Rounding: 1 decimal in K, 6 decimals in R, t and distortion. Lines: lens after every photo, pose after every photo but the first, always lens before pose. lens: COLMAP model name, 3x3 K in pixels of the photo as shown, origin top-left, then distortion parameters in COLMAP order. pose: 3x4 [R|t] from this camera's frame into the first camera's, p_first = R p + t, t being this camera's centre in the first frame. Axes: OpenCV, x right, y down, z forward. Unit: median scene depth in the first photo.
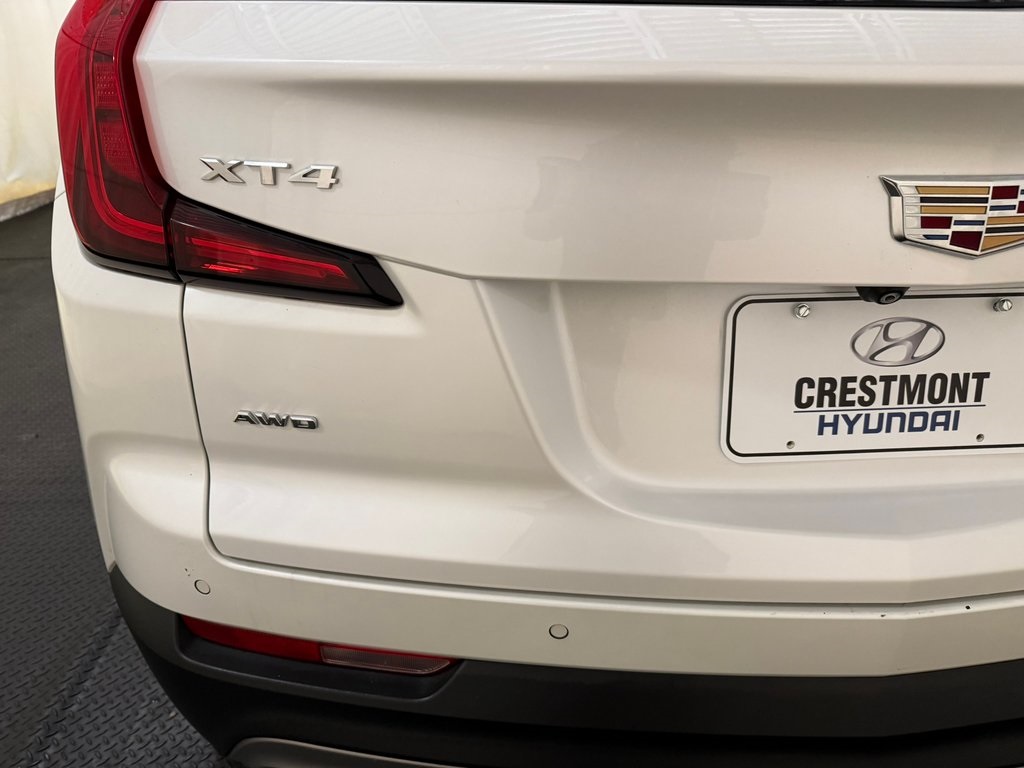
lens RADIAL K [[704.6, 0, 512.0], [0, 704.6, 384.0], [0, 0, 1]] dist [0.008418, -0.004429]
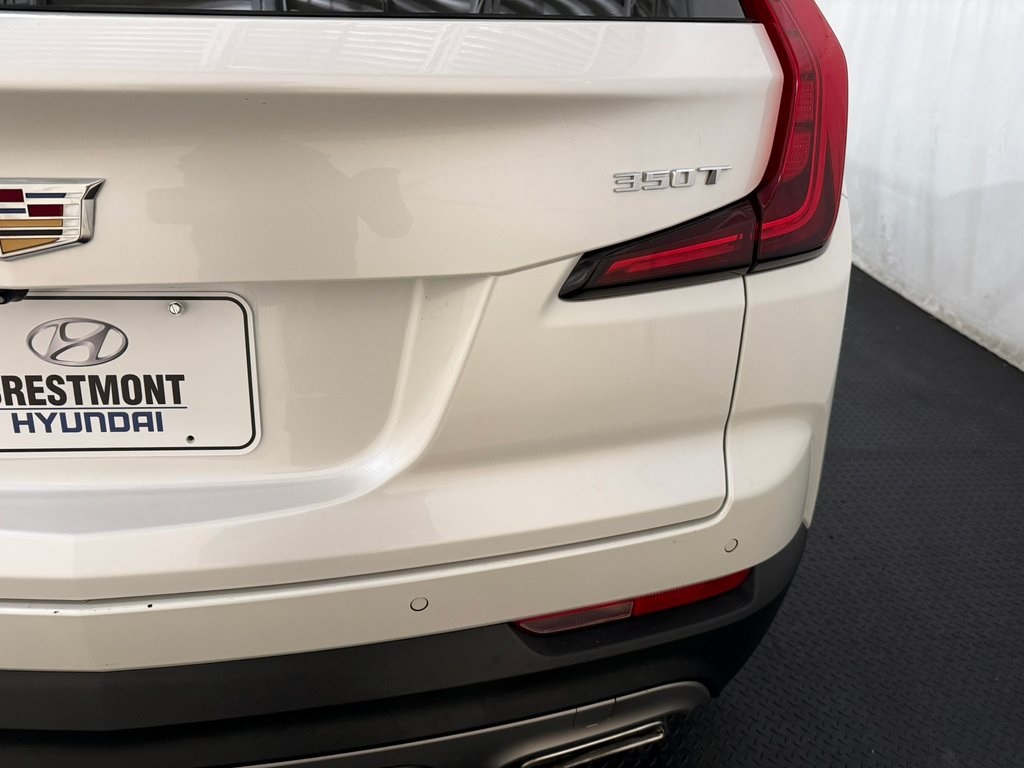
lens RADIAL K [[702.0, 0, 523.4], [0, 702.0, 389.8], [0, 0, 1]] dist [0.007958, -0.004459]
pose [[0.999471, 0.026826, 0.018372, 1.147903], [-0.027130, 0.999495, 0.016514, -0.025197], [-0.017920, -0.017004, 0.999695, -0.015924]]
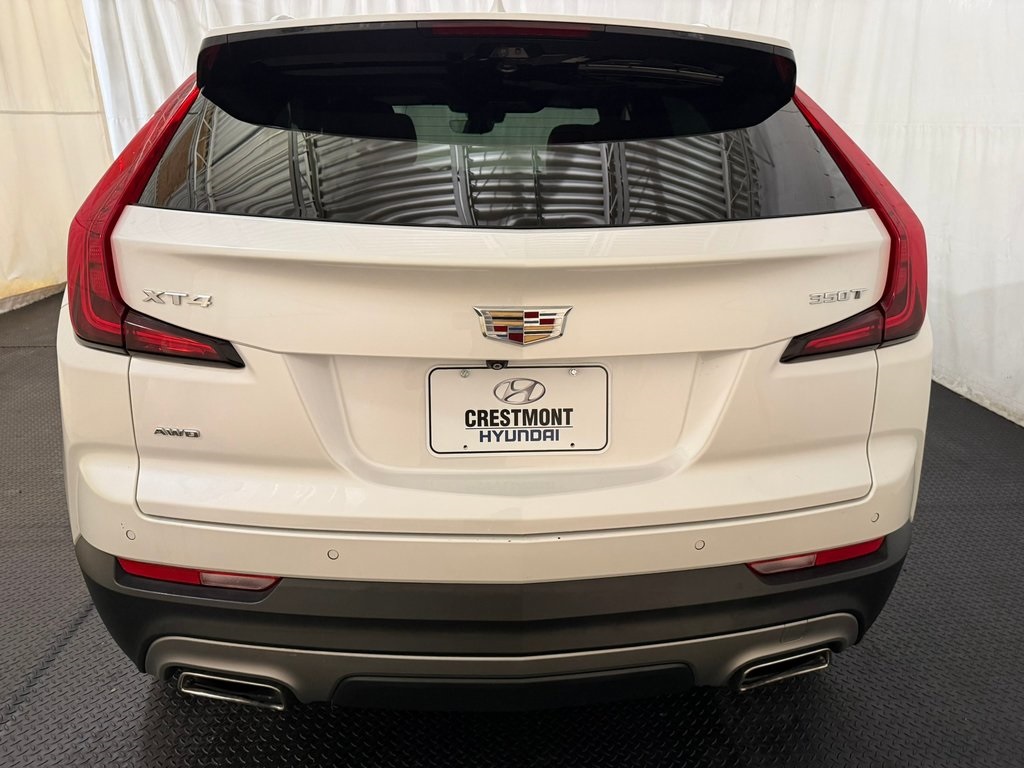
lens RADIAL K [[717.1, 0, 511.9], [0, 717.1, 395.9], [0, 0, 1]] dist [0.083073, -0.074706]
pose [[0.999940, 0.009834, 0.004890, 0.509862], [-0.009180, 0.992804, -0.119395, 0.175985], [-0.006029, 0.119343, 0.992835, -0.859499]]
